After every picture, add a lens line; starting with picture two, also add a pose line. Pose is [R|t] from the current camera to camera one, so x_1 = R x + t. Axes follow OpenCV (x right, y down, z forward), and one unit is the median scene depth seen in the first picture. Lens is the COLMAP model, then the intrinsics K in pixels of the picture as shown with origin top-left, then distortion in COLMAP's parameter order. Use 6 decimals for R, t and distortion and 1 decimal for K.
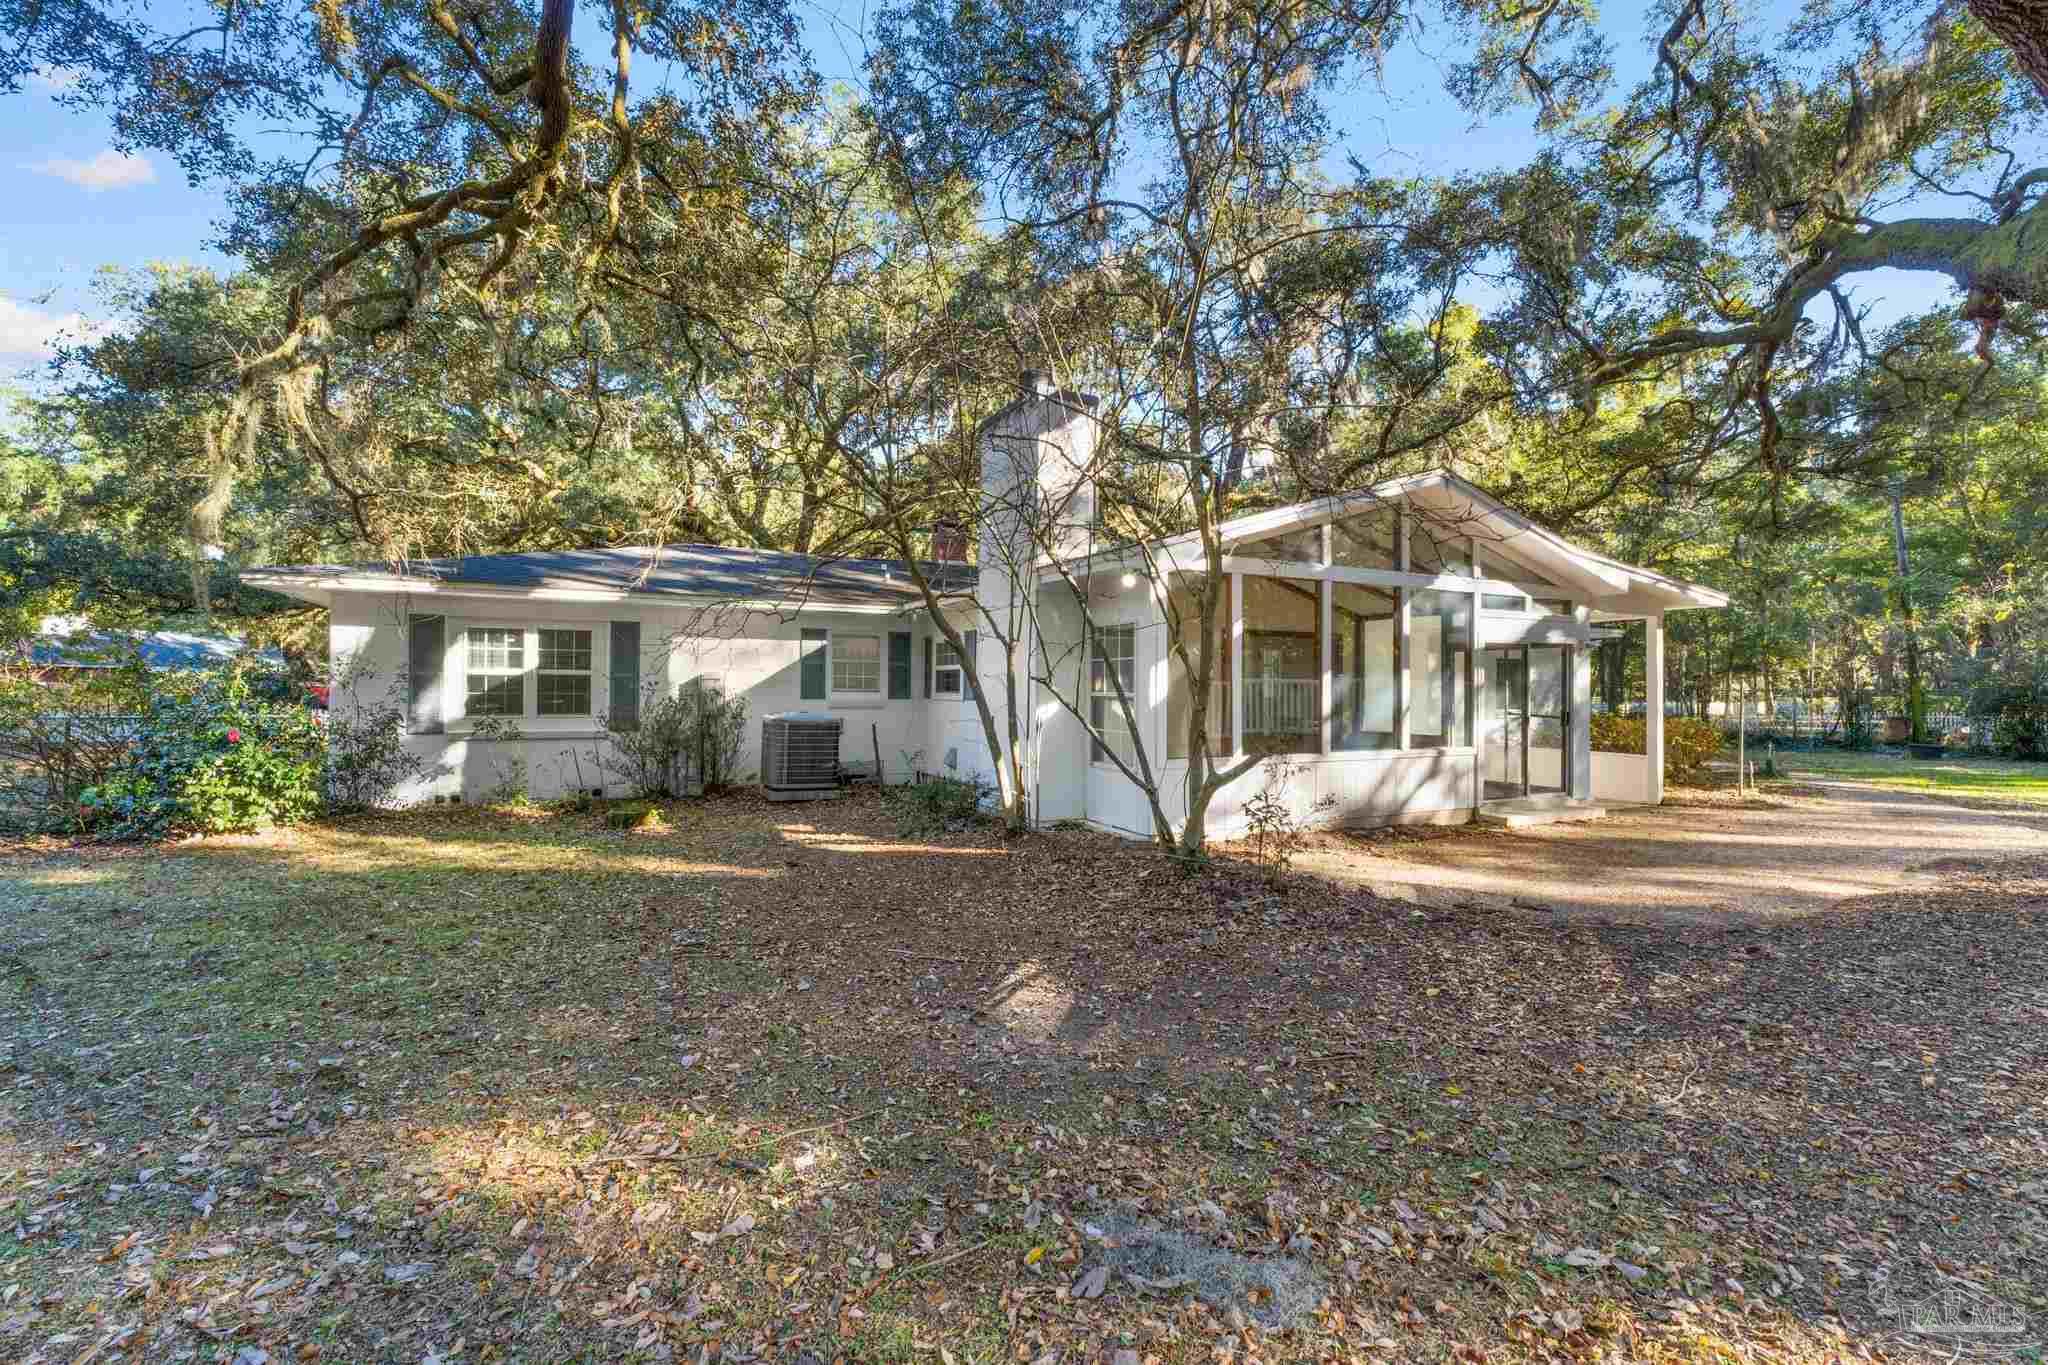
lens RADIAL K [[856.7, 0, 1024.3], [0, 856.7, 675.2], [0, 0, 1]] dist [0.003025, -0.000089]
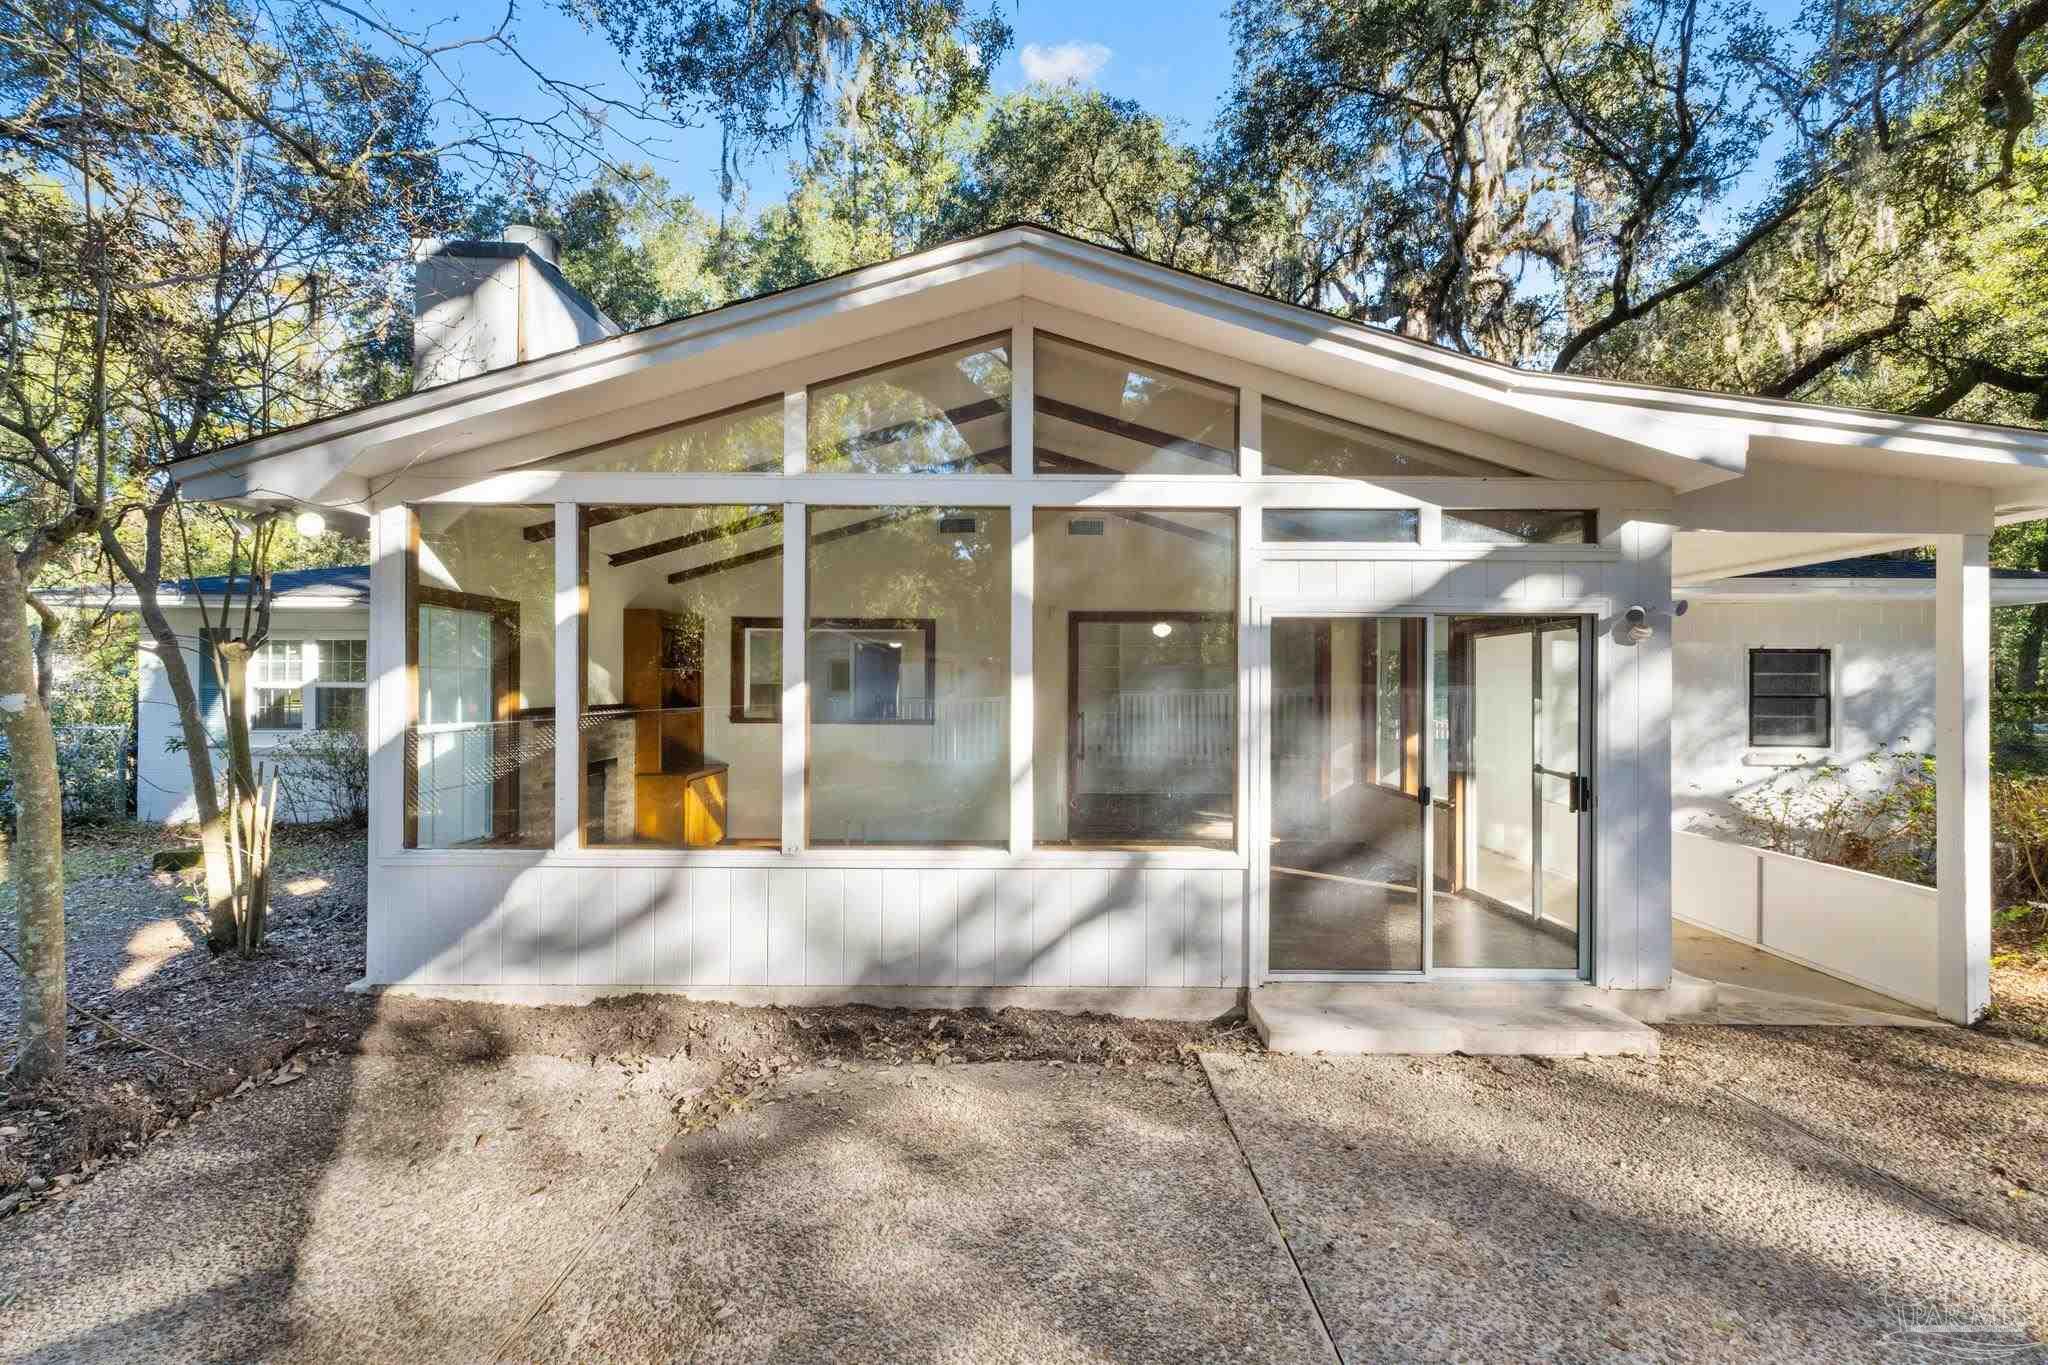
lens RADIAL K [[842.5, 0, 1028.6], [0, 842.5, 676.1], [0, 0, 1]] dist [-0.003225, 0.000108]
pose [[0.894007, -0.005572, -0.448019, 0.596249], [0.008397, 0.999955, 0.004318, -0.010287], [0.447975, -0.007622, 0.894014, 0.533595]]
